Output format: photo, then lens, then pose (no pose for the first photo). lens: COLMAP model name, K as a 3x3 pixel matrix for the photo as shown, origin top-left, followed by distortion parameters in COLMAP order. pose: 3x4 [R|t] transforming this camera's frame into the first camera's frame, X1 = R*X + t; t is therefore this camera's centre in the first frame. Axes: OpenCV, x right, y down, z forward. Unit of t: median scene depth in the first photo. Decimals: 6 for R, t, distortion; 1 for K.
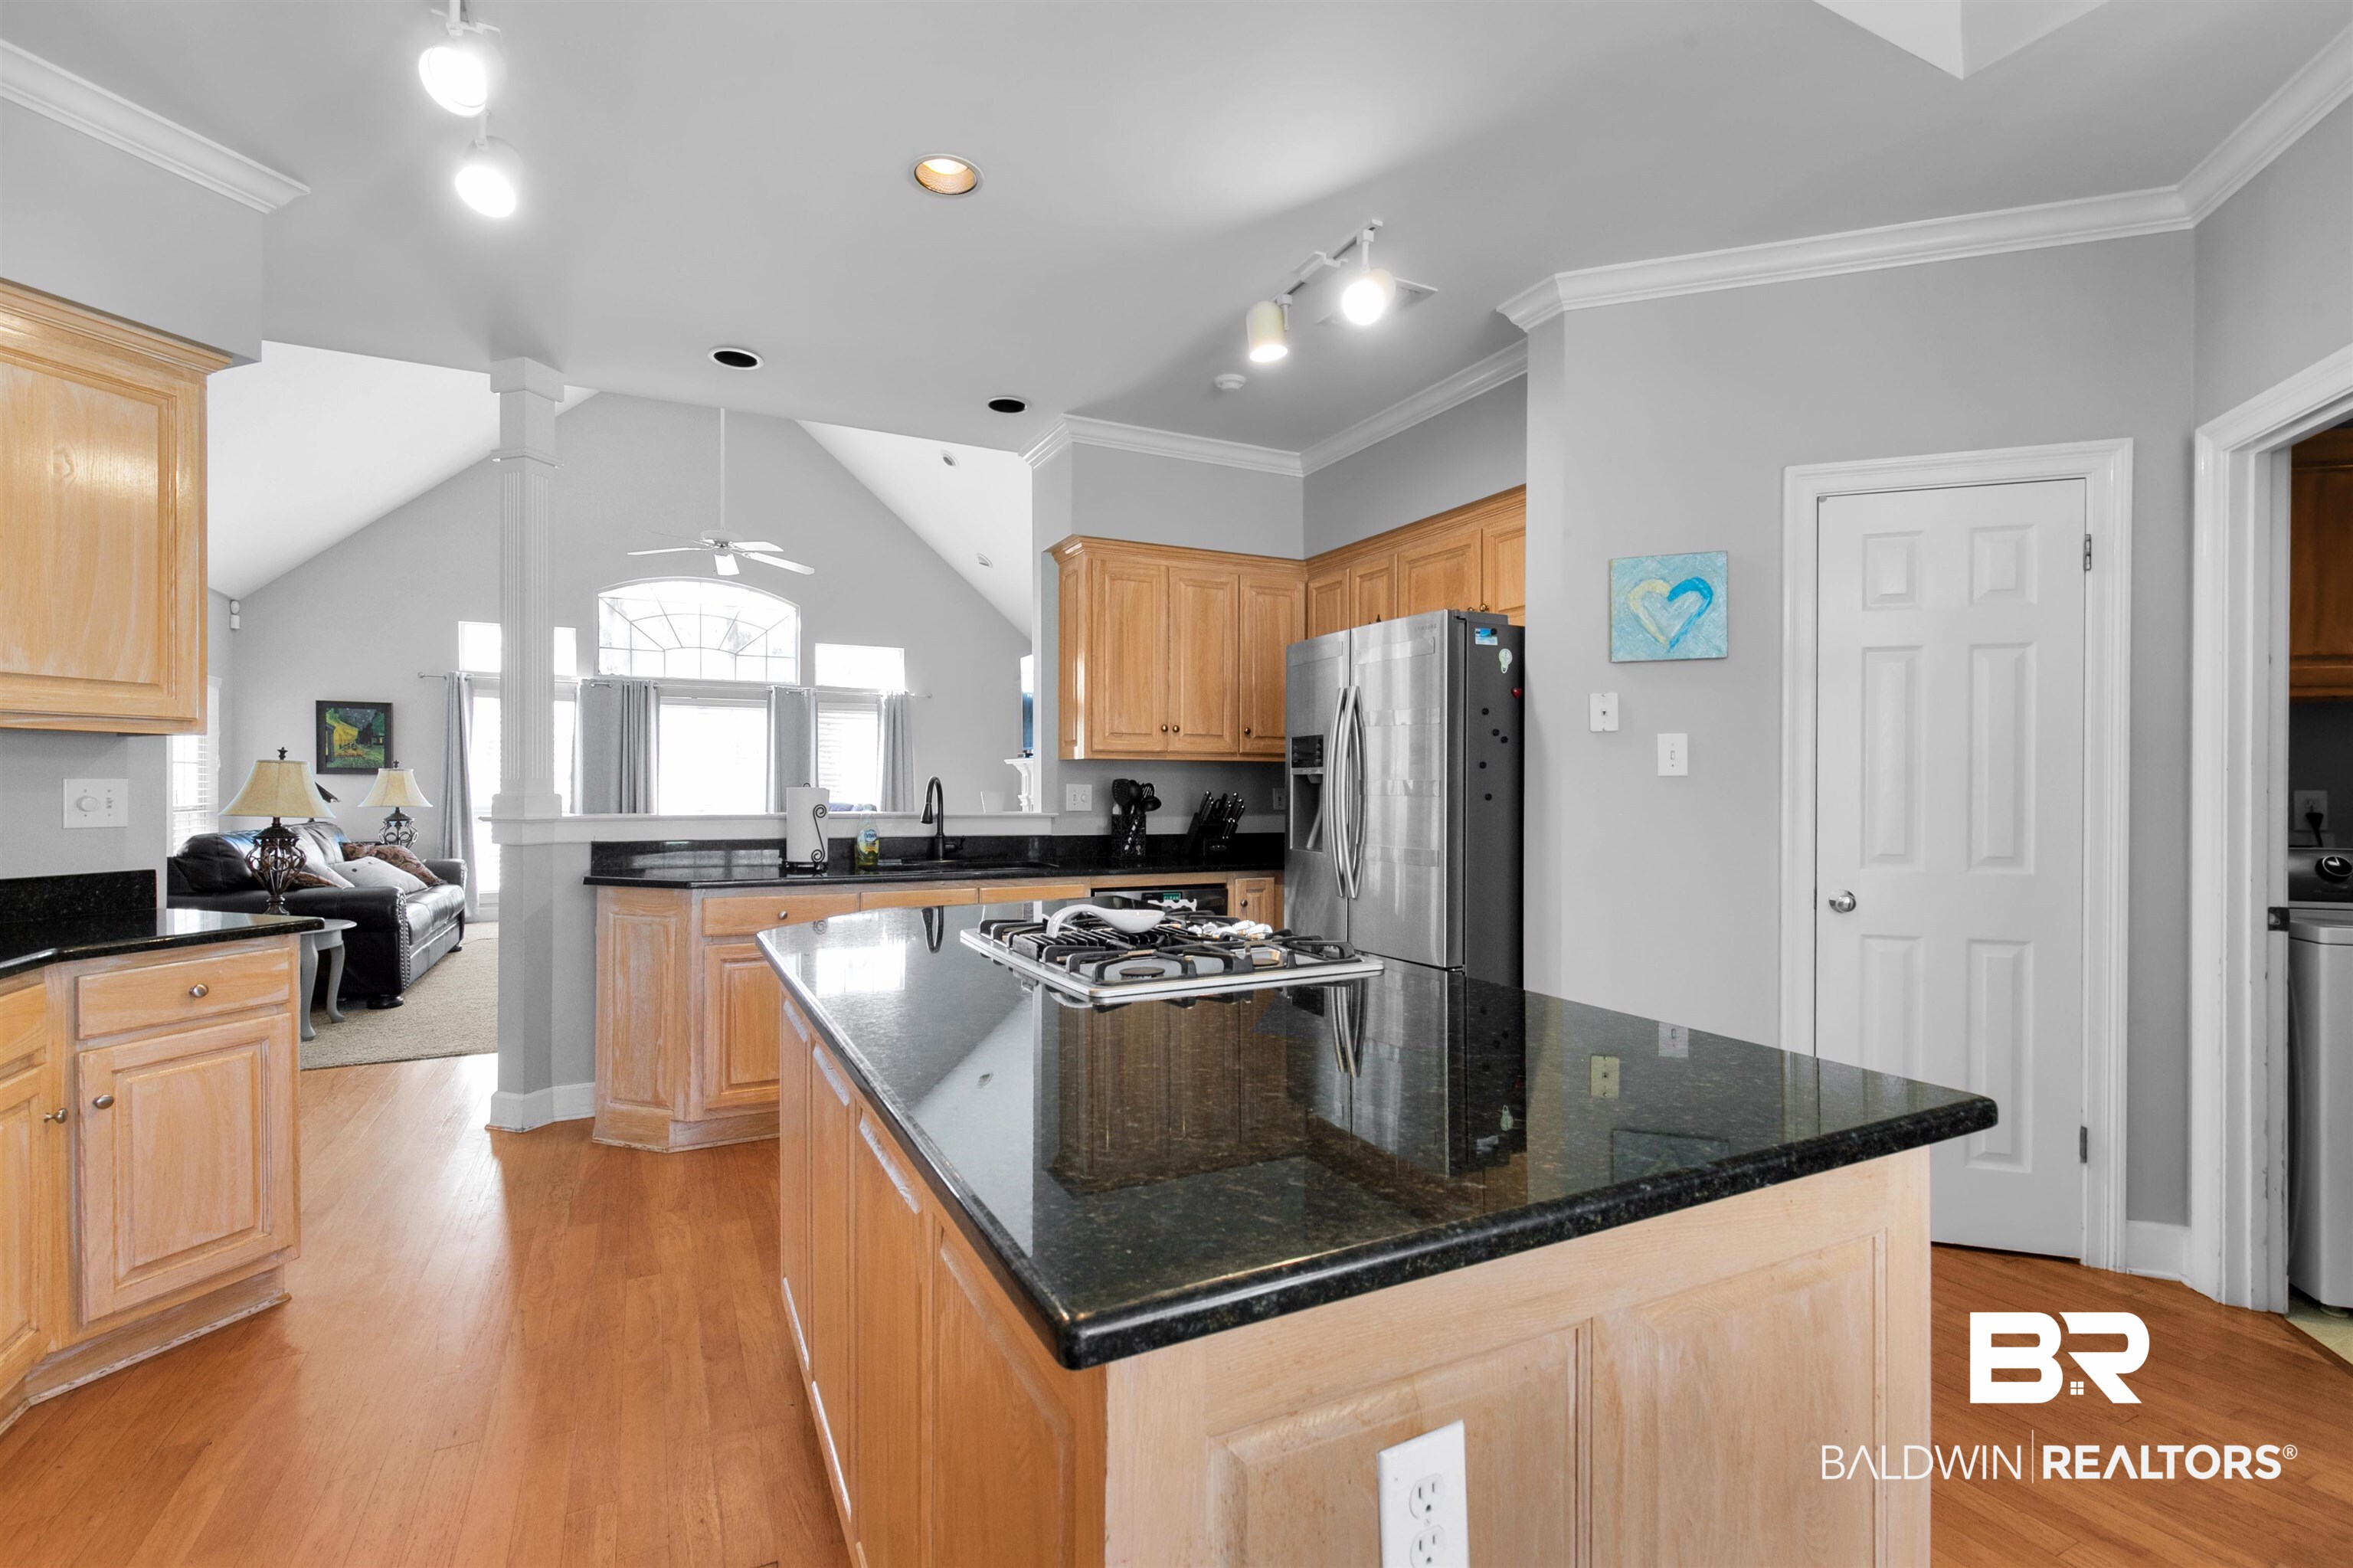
lens RADIAL K [[1053.8, 0, 1166.1], [0, 1053.8, 783.7], [0, 0, 1]] dist [-0.000766, -0.000240]
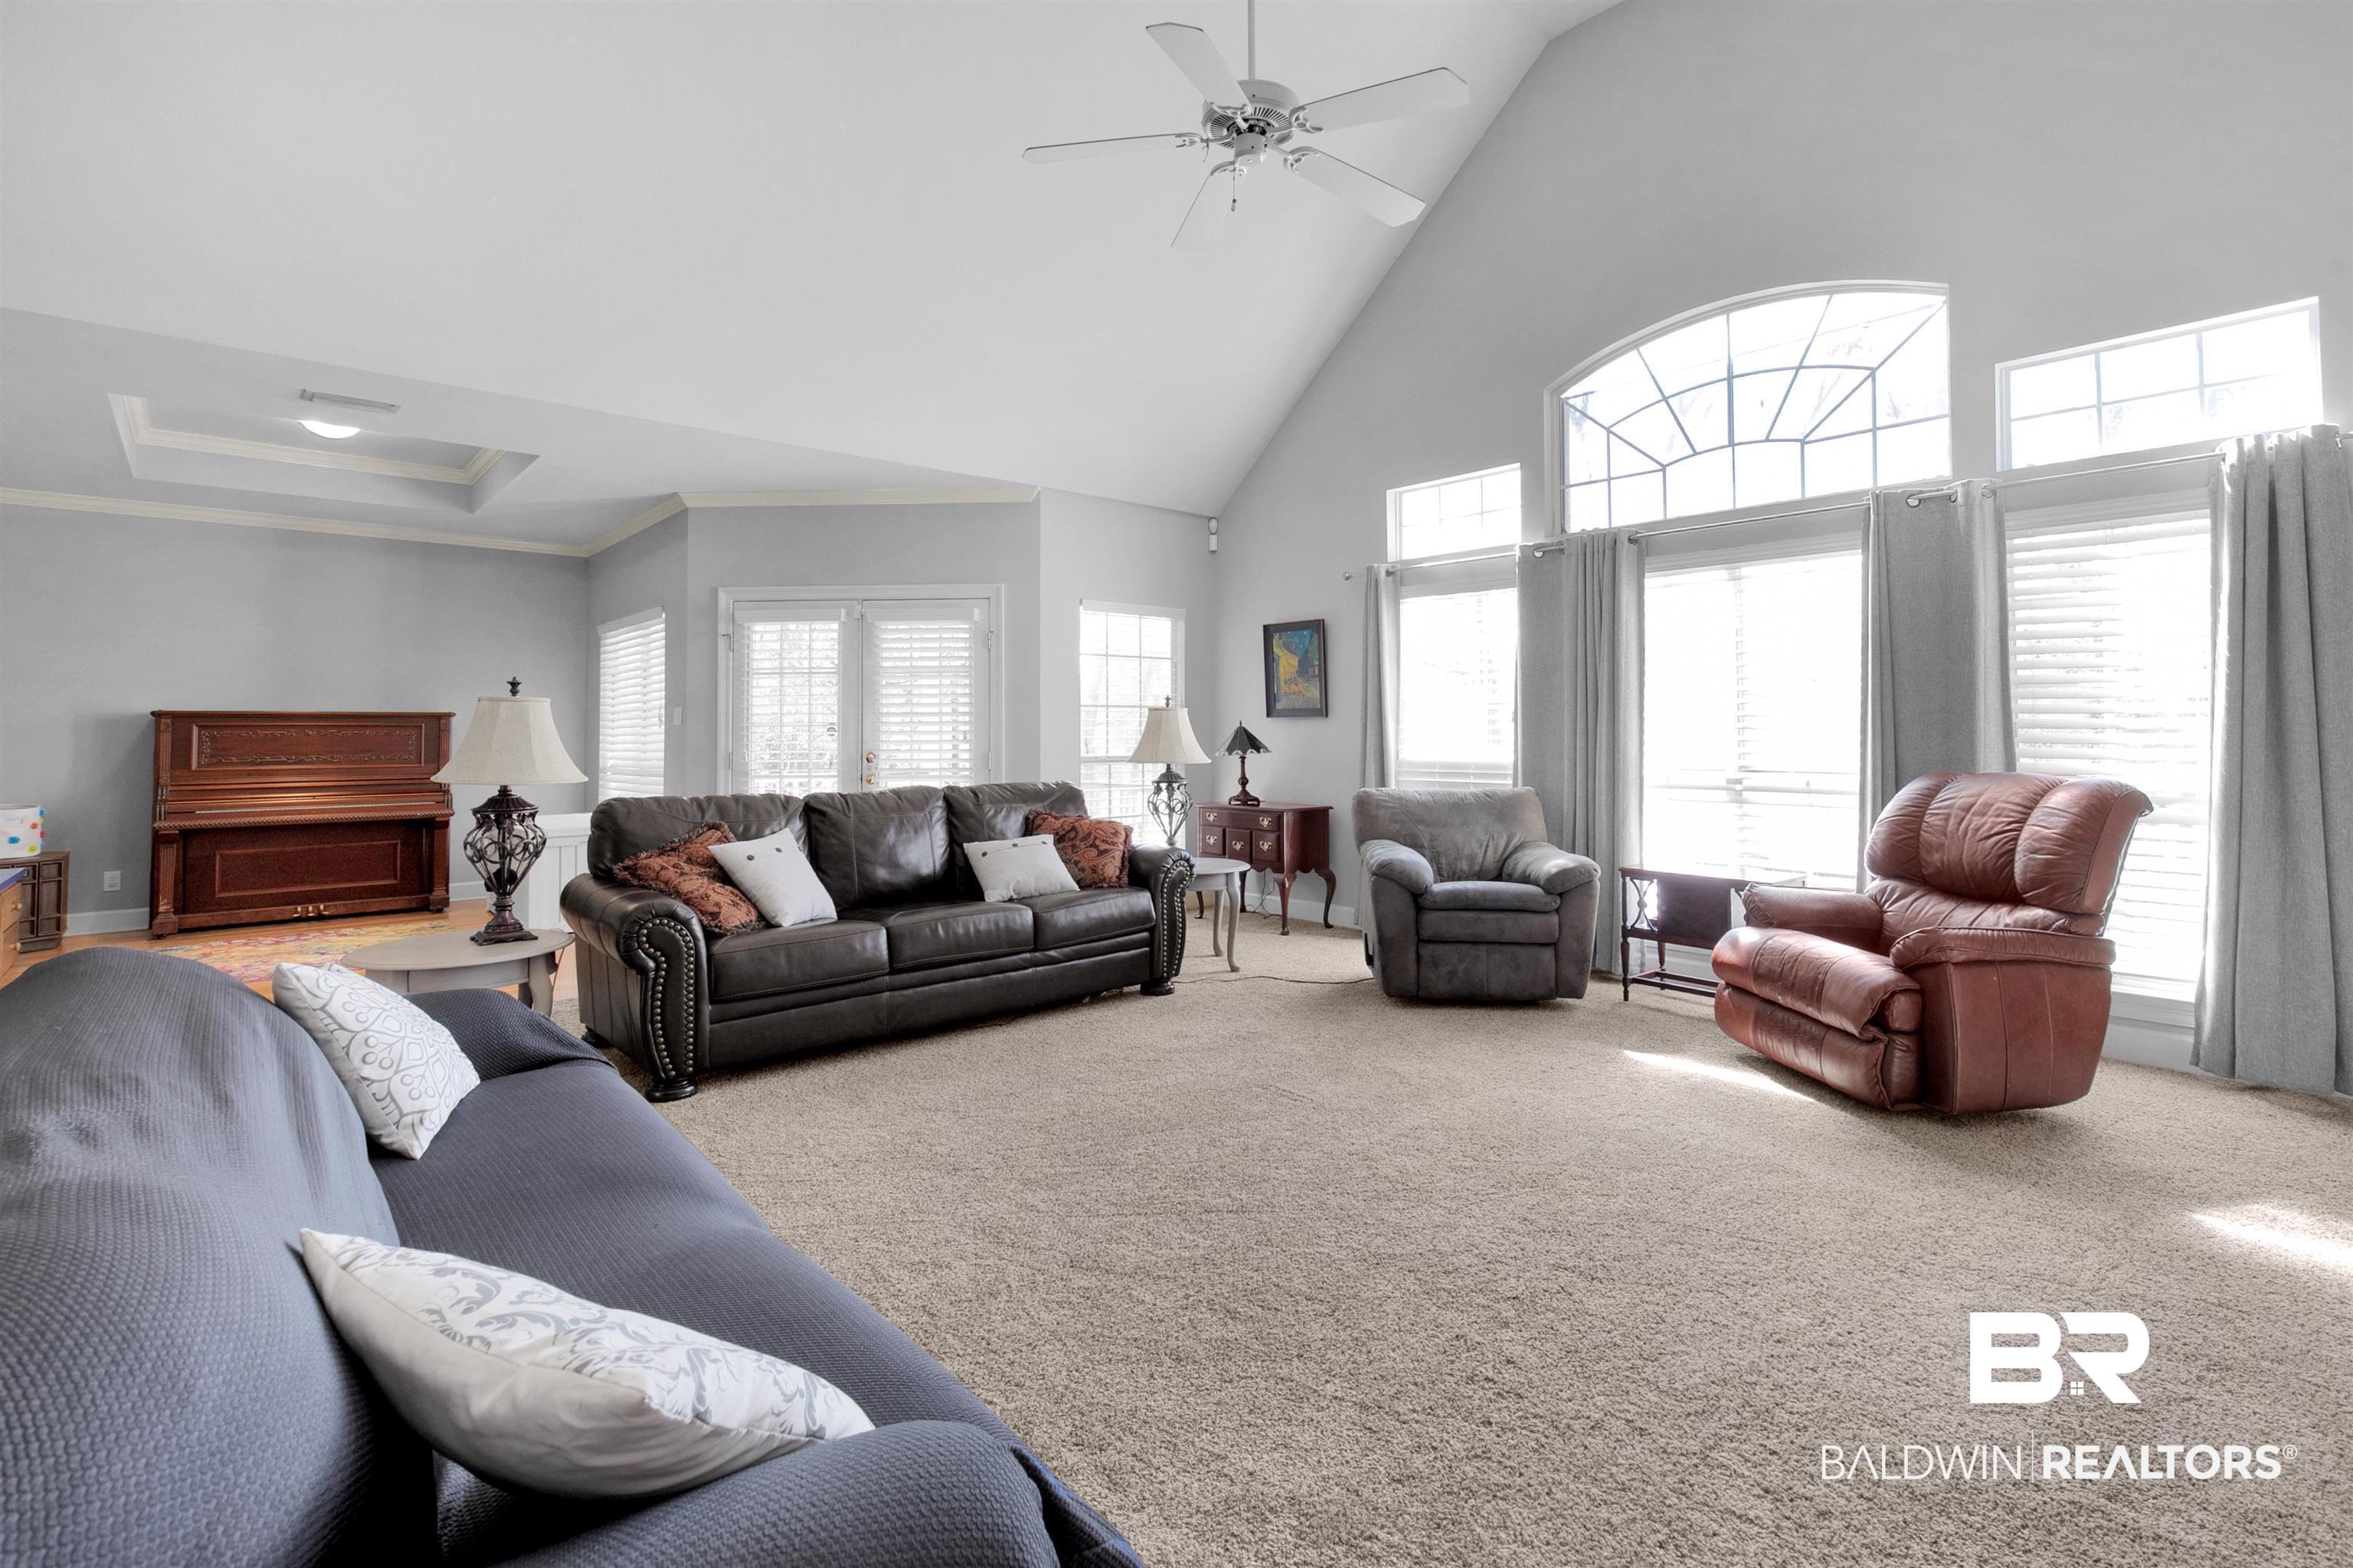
lens RADIAL K [[1086.0, 0, 1178.4], [0, 1086.0, 681.8], [0, 0, 1]] dist [-0.000087, 0.000047]
pose [[0.263812, -0.046344, -0.963460, -0.038548], [0.005361, 0.998900, -0.046581, 0.001612], [0.964559, 0.007124, 0.263770, 0.726880]]
